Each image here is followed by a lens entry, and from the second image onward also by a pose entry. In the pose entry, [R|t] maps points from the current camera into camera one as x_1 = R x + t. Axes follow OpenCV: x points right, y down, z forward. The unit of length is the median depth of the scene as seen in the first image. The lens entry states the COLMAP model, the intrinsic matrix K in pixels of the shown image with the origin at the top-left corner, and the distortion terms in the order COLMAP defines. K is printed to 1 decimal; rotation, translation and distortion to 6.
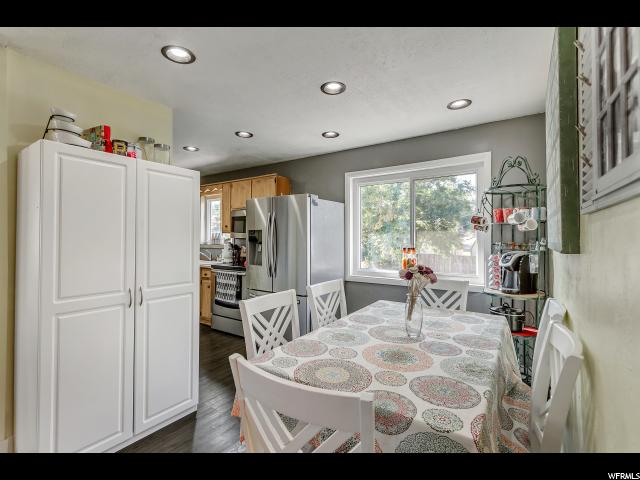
lens RADIAL K [[300.6, 0, 318.1], [0, 300.6, 236.8], [0, 0, 1]] dist [0.003279, -0.001549]
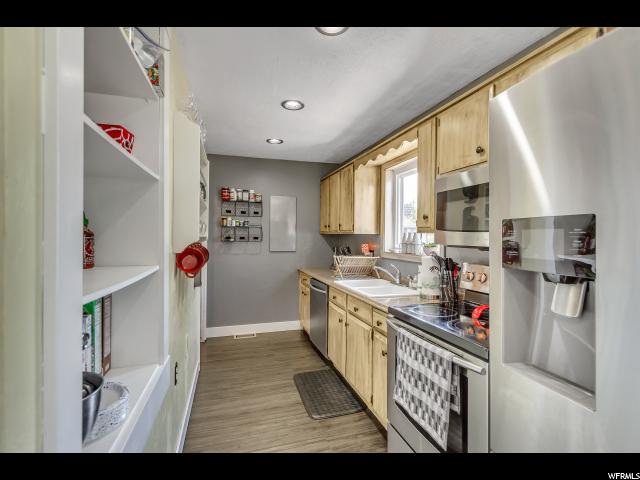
lens RADIAL K [[300.6, 0, 320.0], [0, 300.6, 238.8], [0, 0, 1]] dist [0.003279, -0.001549]
pose [[0.786025, 0.006305, -0.618163, -0.155613], [-0.002793, 0.999974, 0.006648, -0.005580], [0.618189, -0.003499, 0.786022, 0.562492]]
